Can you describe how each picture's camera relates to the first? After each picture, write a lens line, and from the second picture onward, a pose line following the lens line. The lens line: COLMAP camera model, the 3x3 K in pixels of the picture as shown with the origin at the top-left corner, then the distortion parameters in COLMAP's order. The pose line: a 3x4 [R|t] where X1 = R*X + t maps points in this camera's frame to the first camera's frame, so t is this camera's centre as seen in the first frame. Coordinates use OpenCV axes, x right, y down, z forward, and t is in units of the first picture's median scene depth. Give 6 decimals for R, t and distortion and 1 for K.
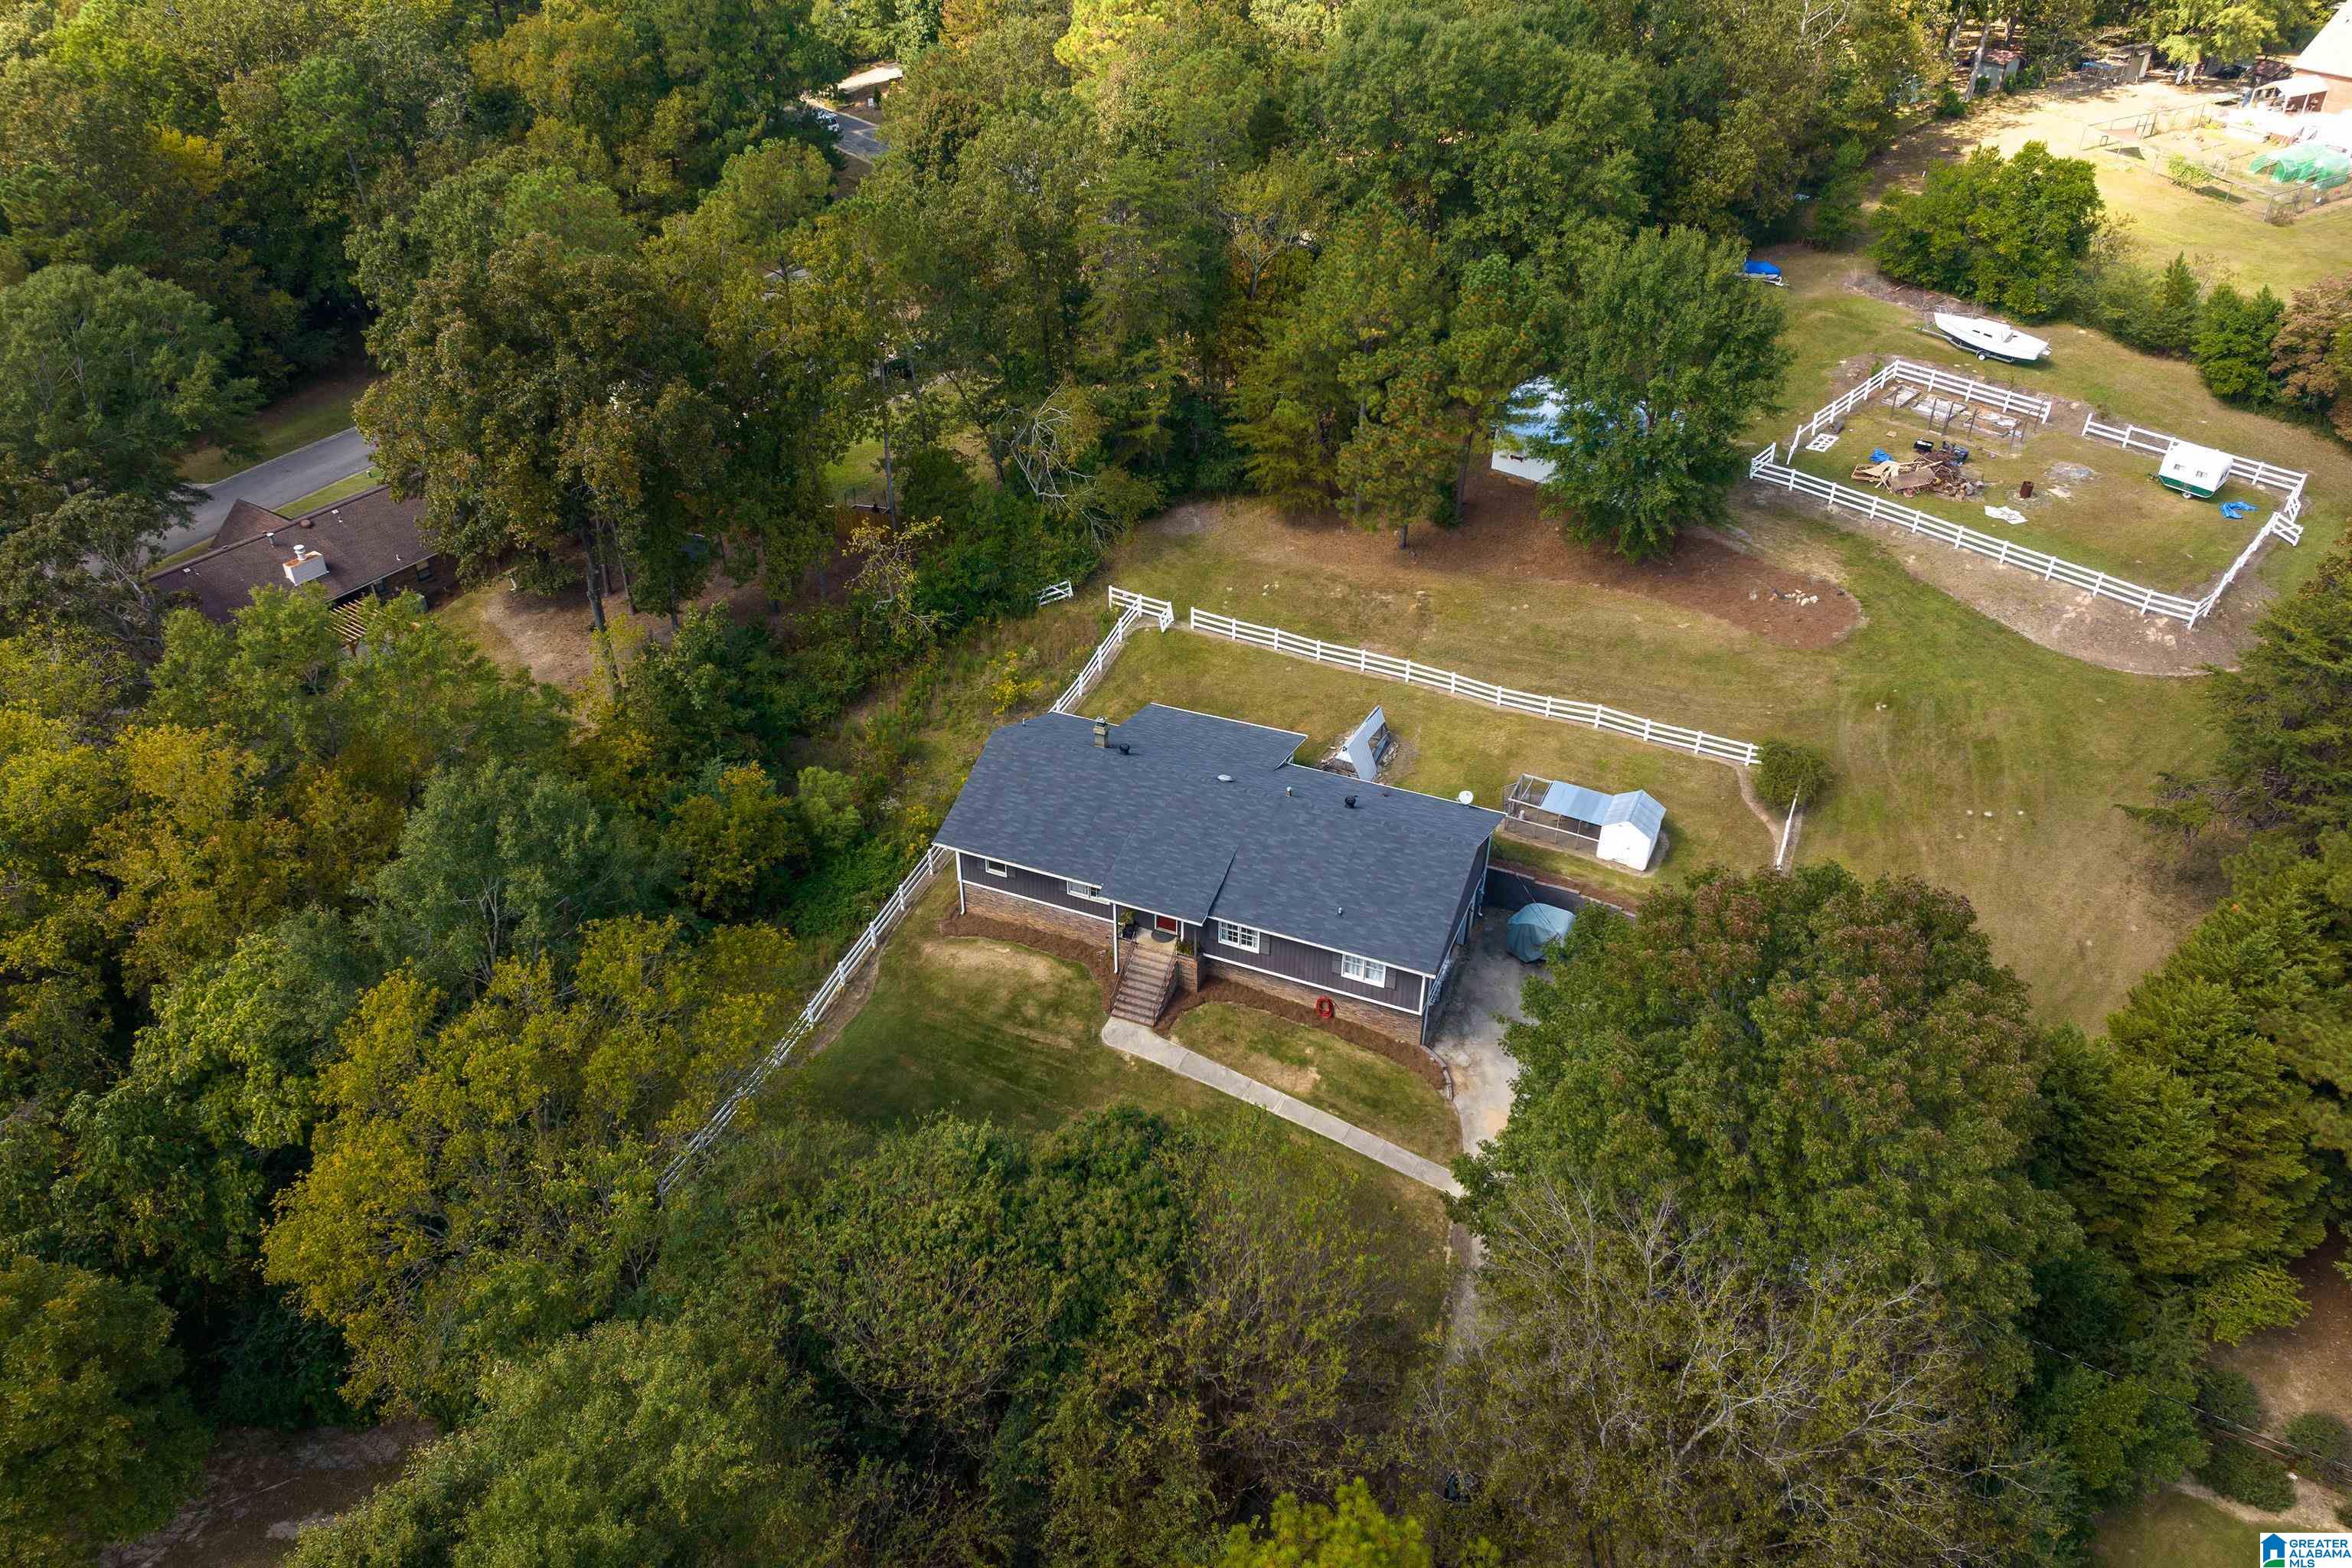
lens RADIAL K [[1649.3, 0, 1176.0], [0, 1649.3, 784.0], [0, 0, 1]] dist [-0.035528, -0.001668]
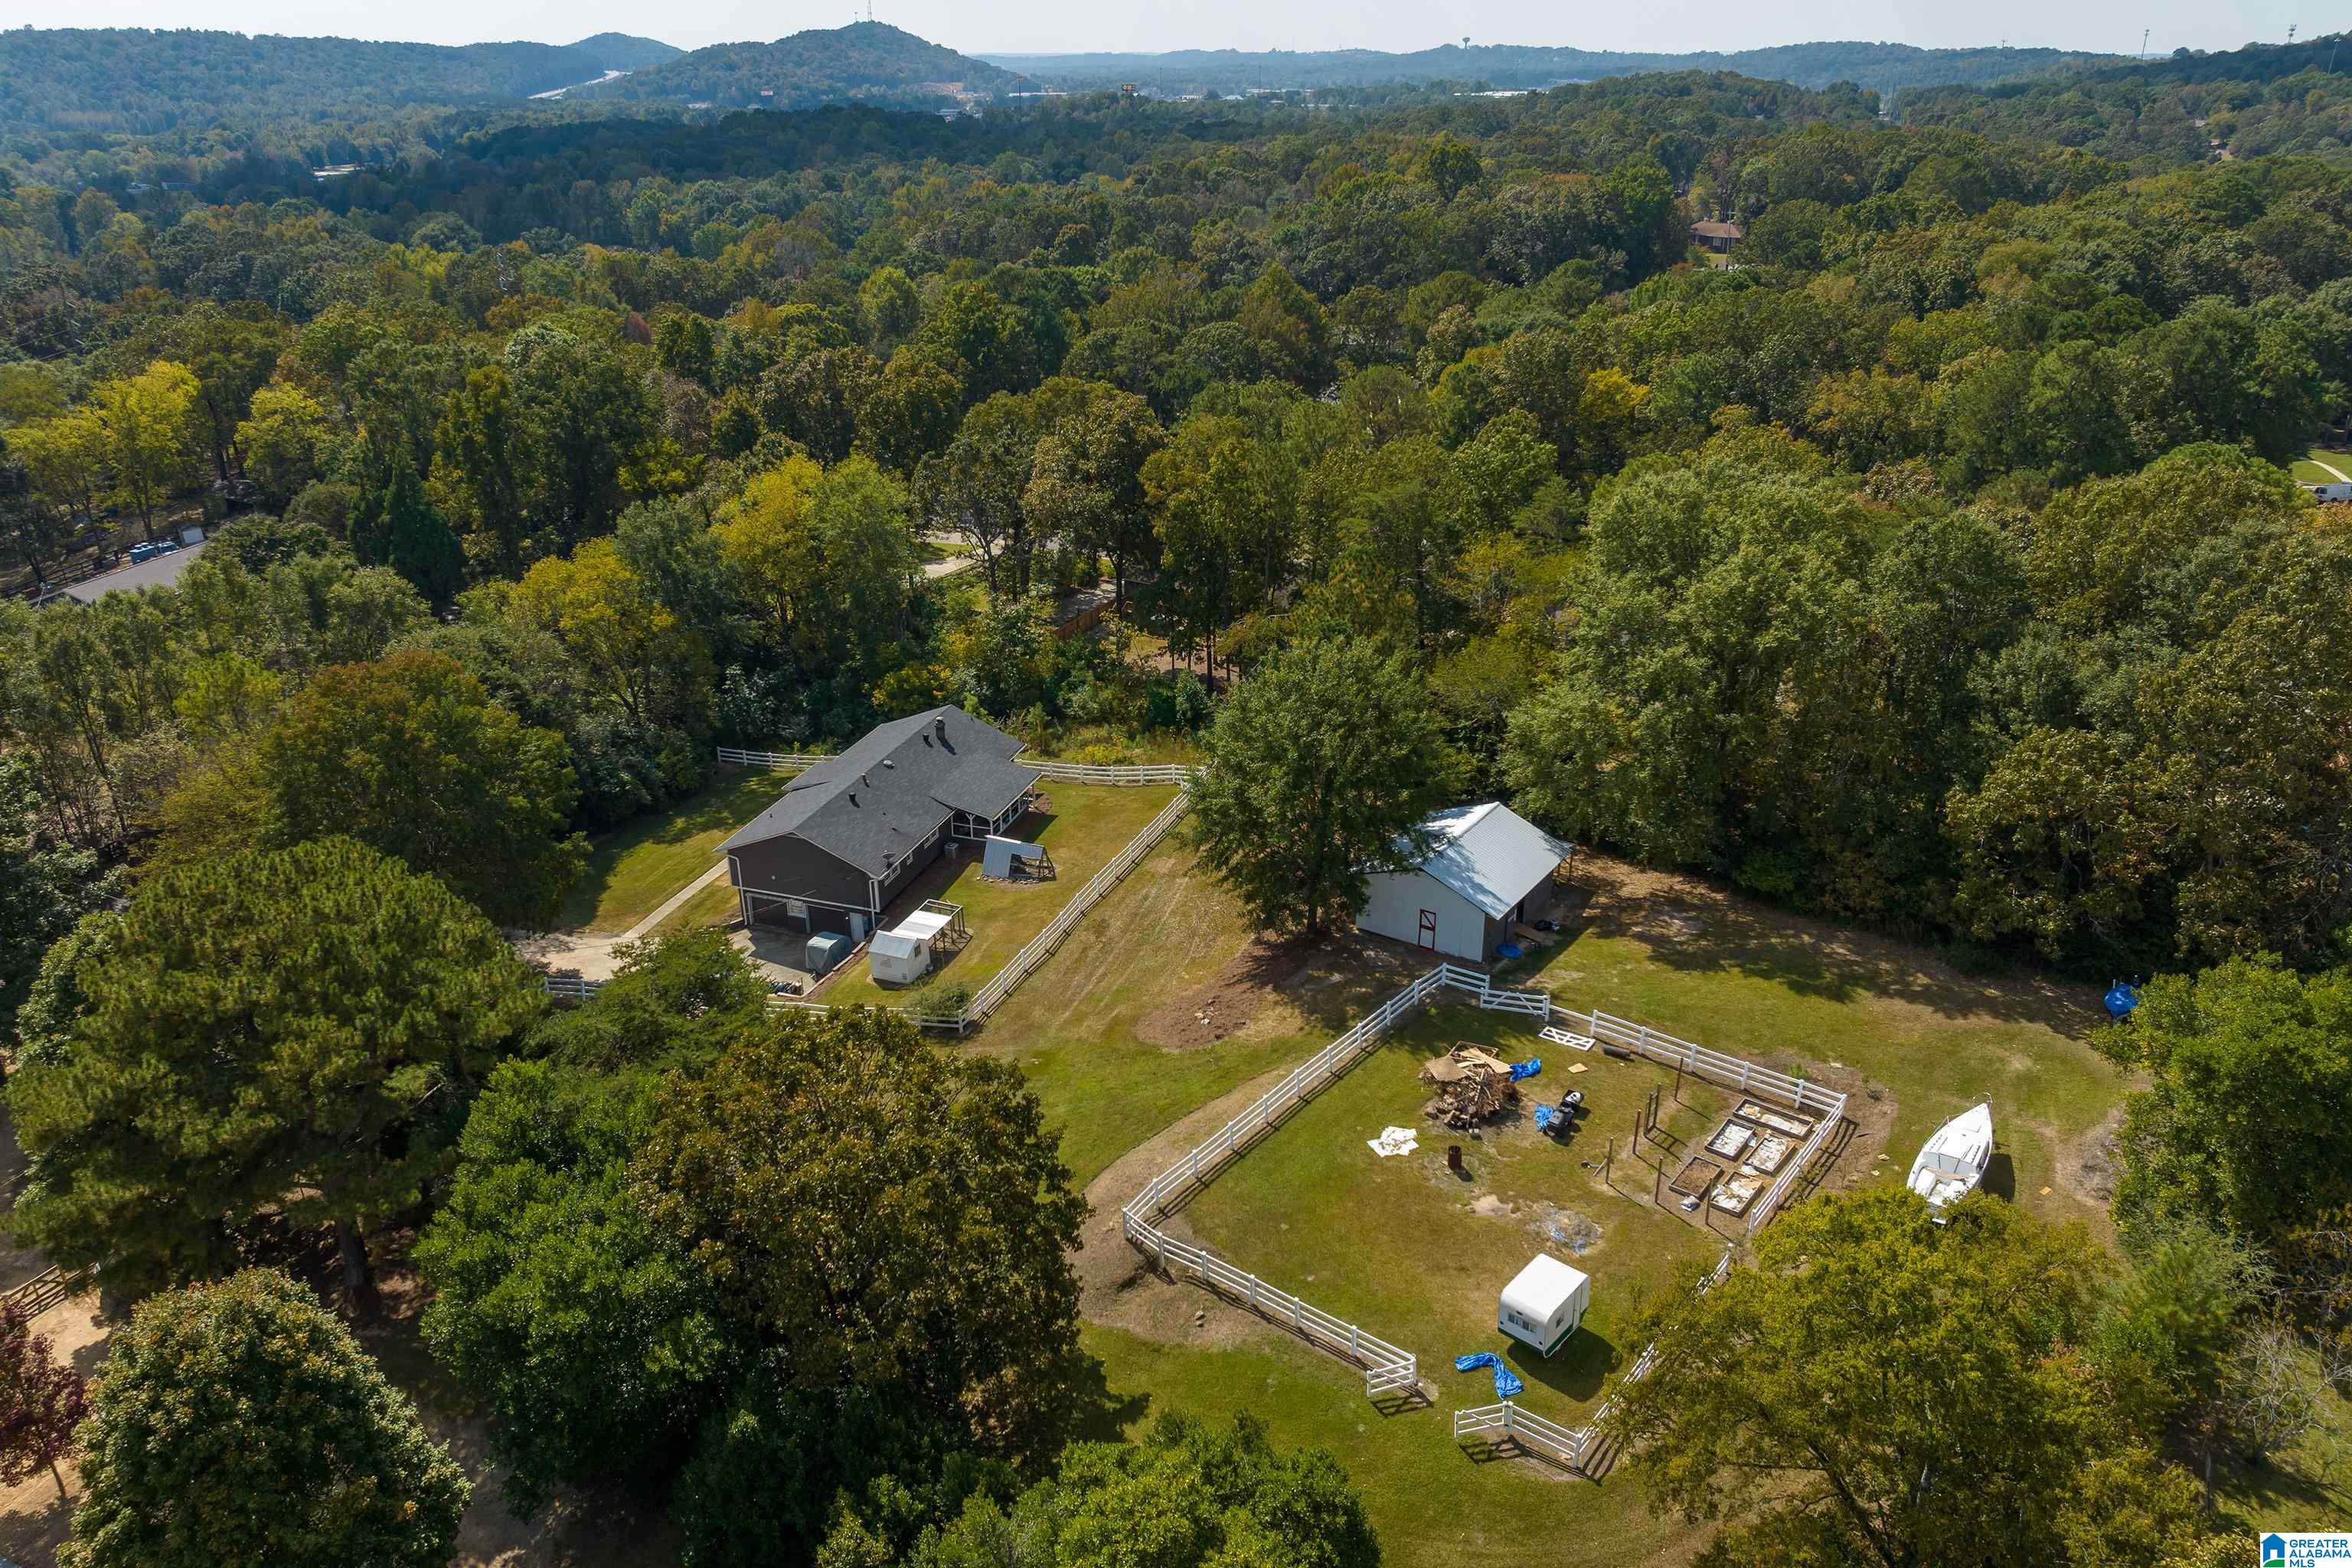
lens RADIAL K [[1649.3, 0, 1176.0], [0, 1649.3, 784.0], [0, 0, 1]] dist [-0.035528, -0.001668]
pose [[0.068669, 0.396917, -0.915282, 1.211951], [-0.555601, 0.777219, 0.295362, -0.496078], [0.828609, 0.488249, 0.273899, 0.658327]]
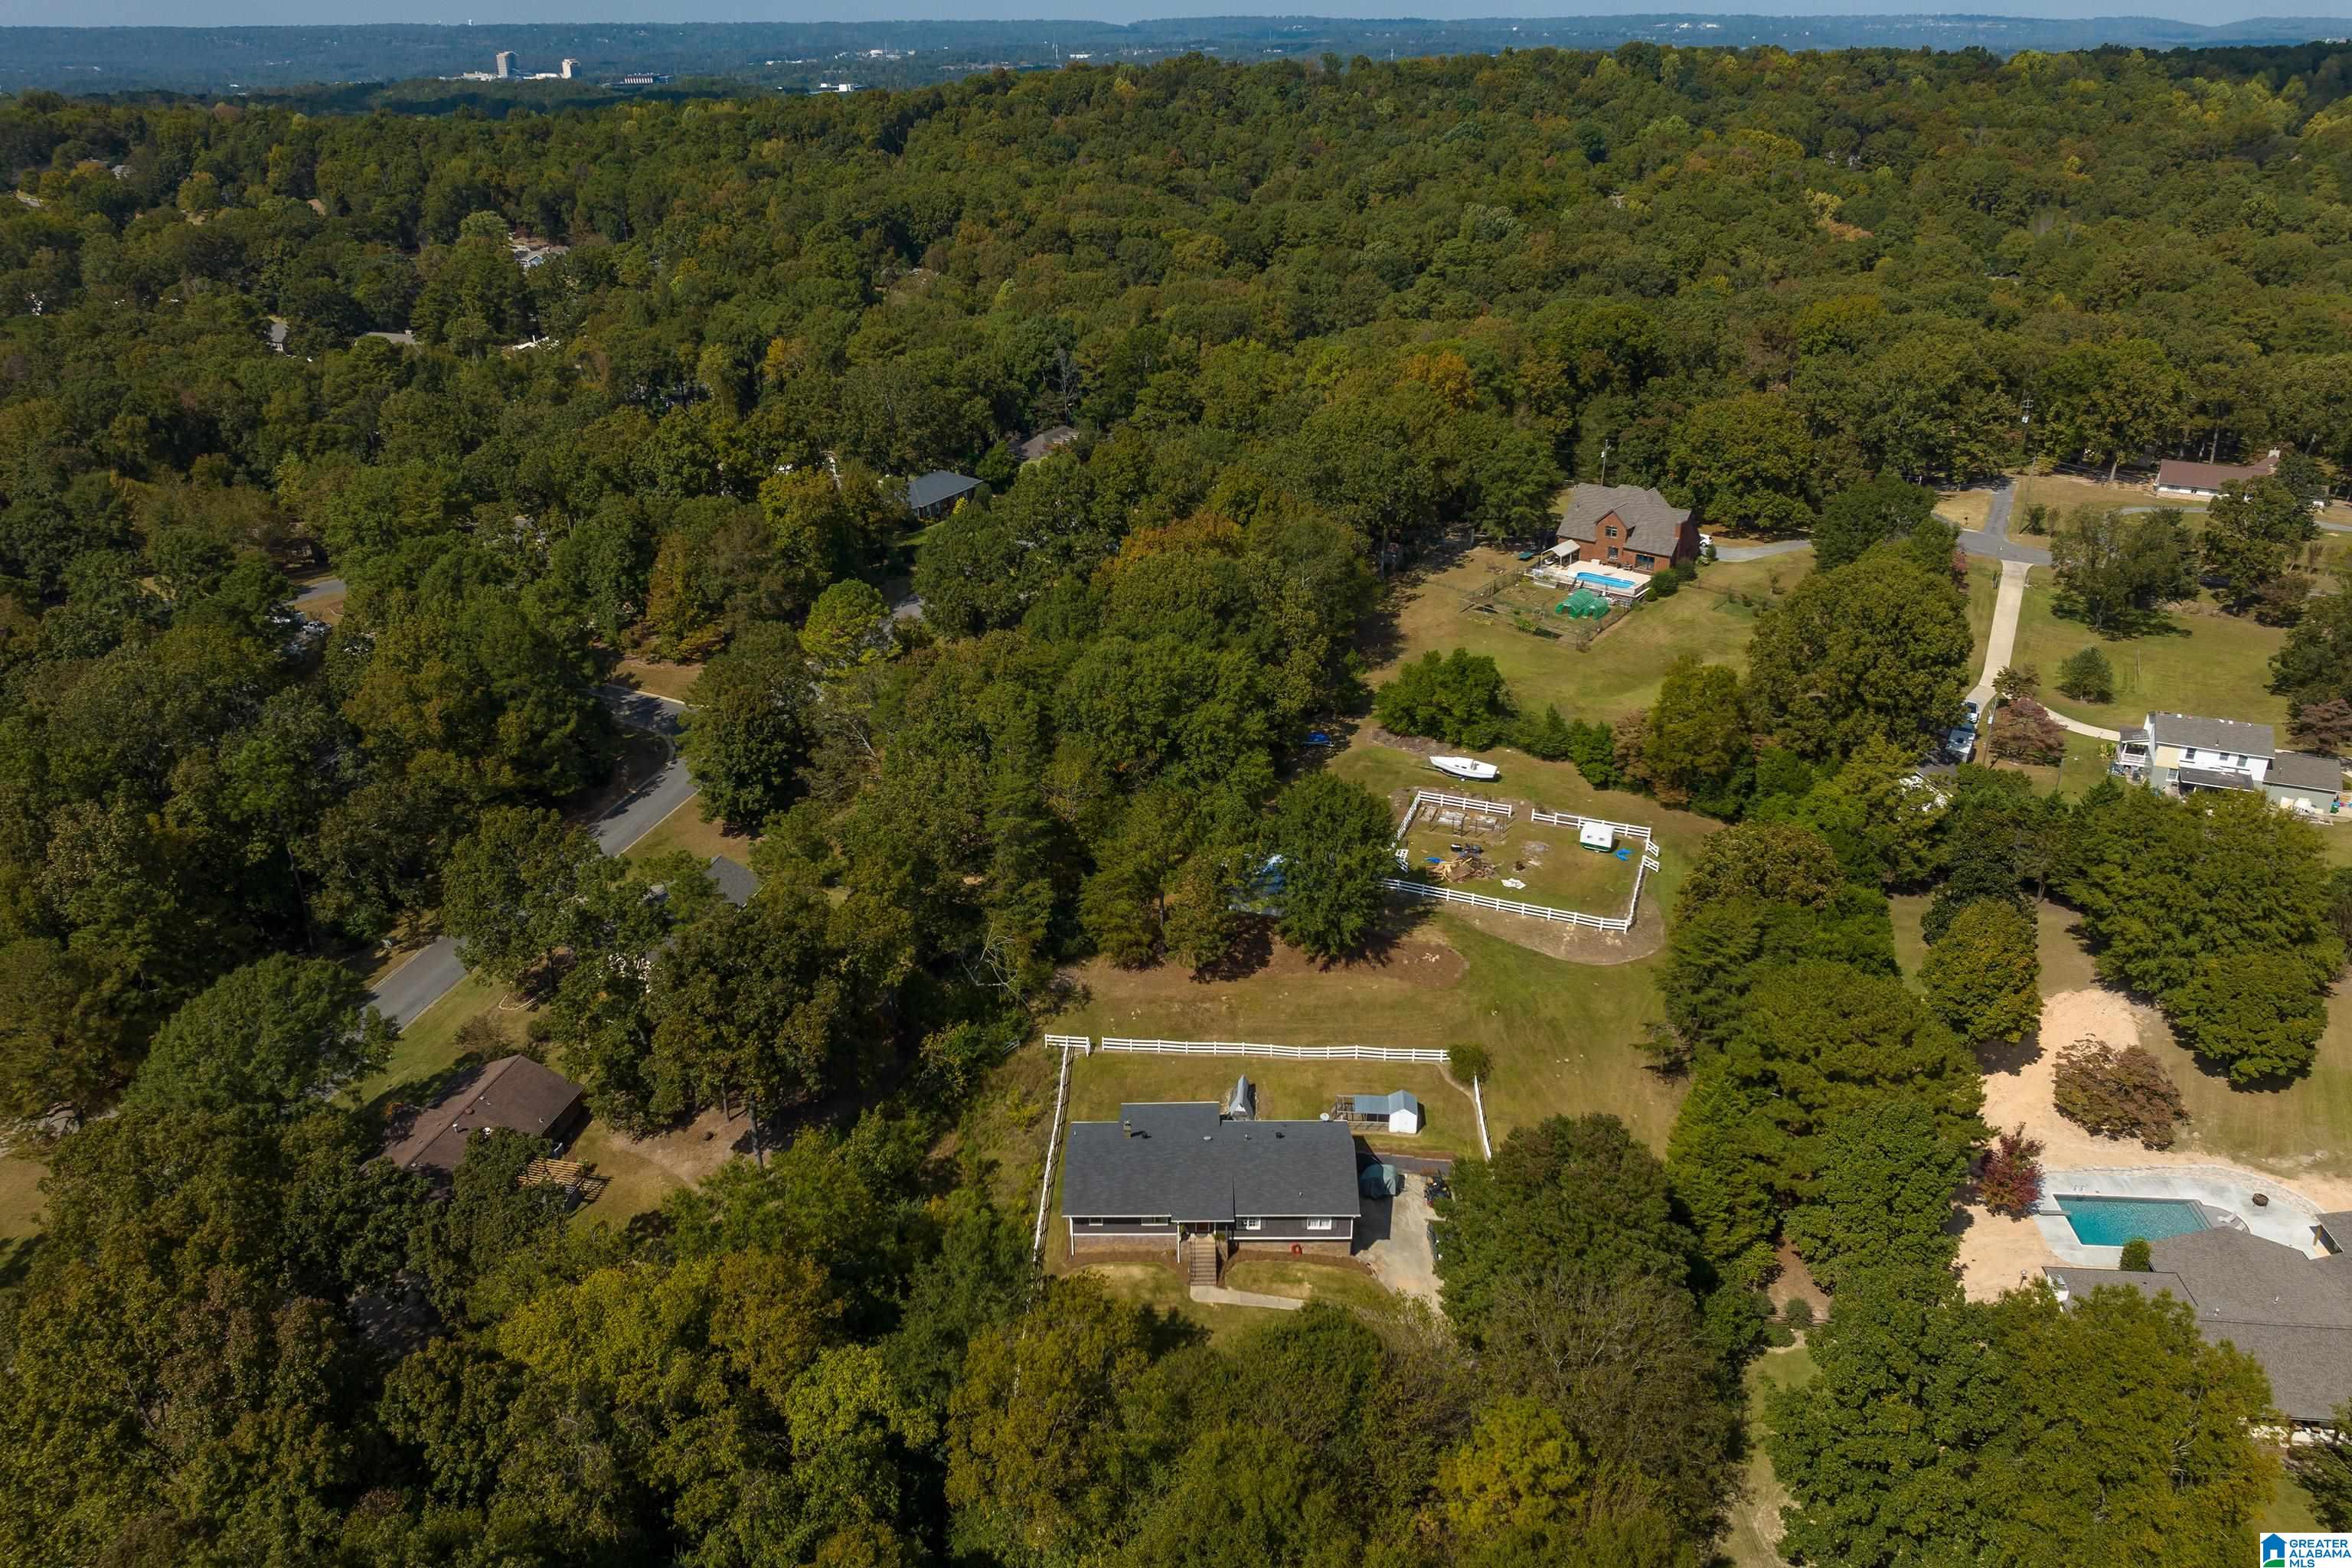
lens RADIAL K [[1656.3, 0, 1176.0], [0, 1656.3, 784.0], [0, 0, 1]] dist [-0.010989, -0.057870]
pose [[0.922478, -0.166370, 0.348361, -0.464235], [0.225227, 0.964819, -0.135636, -0.114164], [-0.313540, 0.203581, 0.927495, -0.608444]]
